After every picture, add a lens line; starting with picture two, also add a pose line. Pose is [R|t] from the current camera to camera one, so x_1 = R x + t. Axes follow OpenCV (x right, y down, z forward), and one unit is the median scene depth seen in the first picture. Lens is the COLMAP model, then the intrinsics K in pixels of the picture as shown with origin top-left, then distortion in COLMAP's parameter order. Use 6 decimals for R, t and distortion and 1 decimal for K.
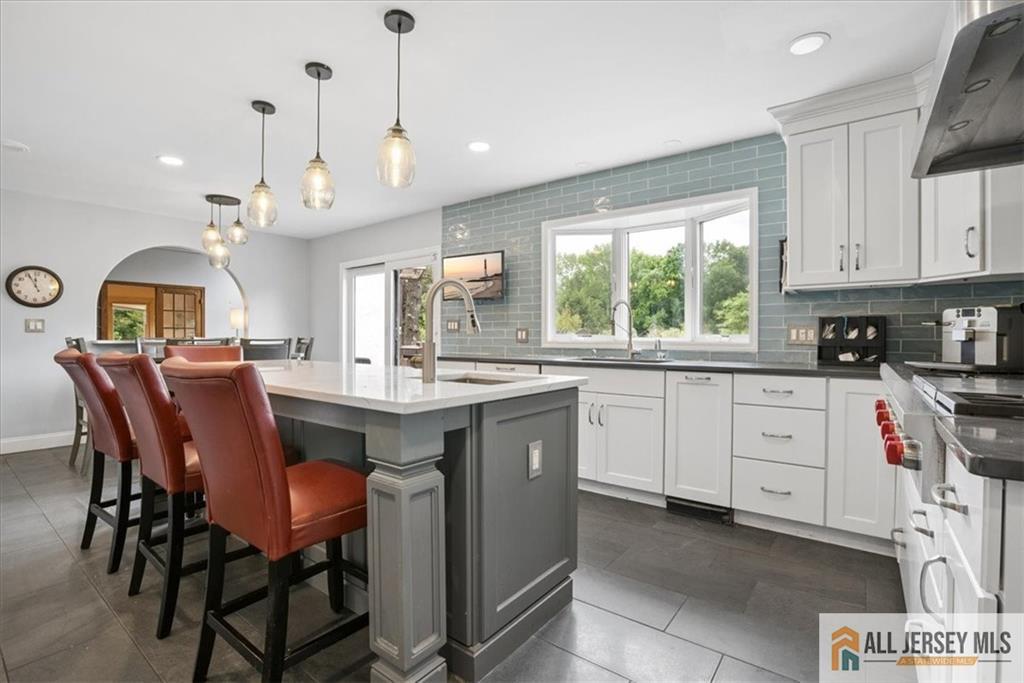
lens RADIAL K [[502.8, 0, 515.7], [0, 502.8, 352.9], [0, 0, 1]] dist [-0.034819, 0.017903]
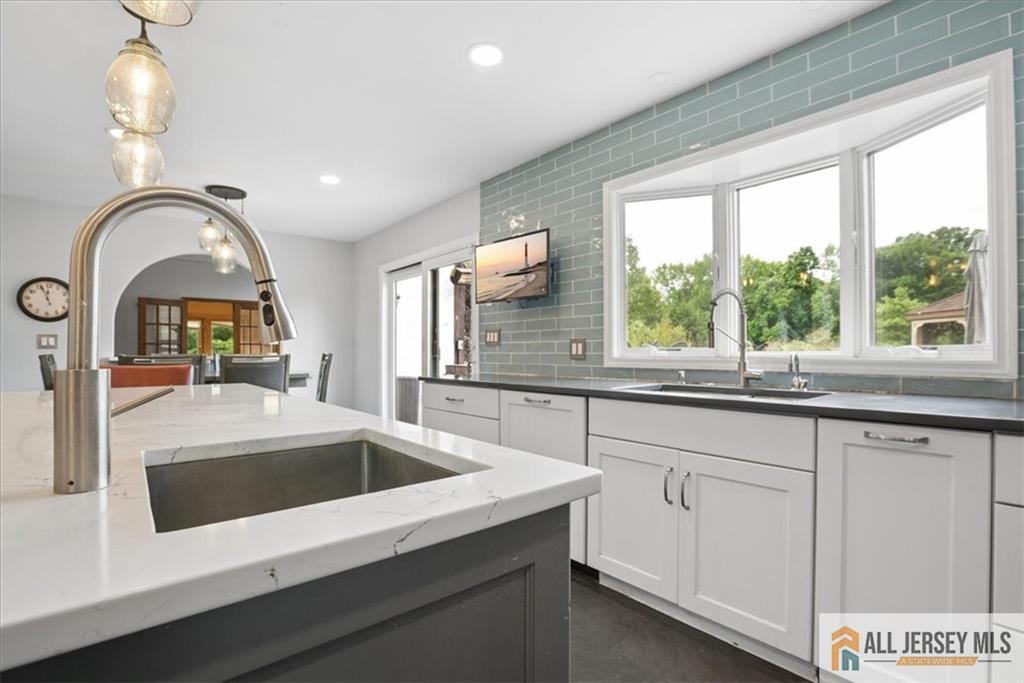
lens RADIAL K [[502.8, 0, 515.7], [0, 502.8, 352.9], [0, 0, 1]] dist [-0.034819, 0.017903]
pose [[0.978570, -0.004568, -0.205866, 0.070628], [-0.001549, 0.999562, -0.029542, -0.009121], [0.205911, 0.029227, 0.978134, 0.296314]]
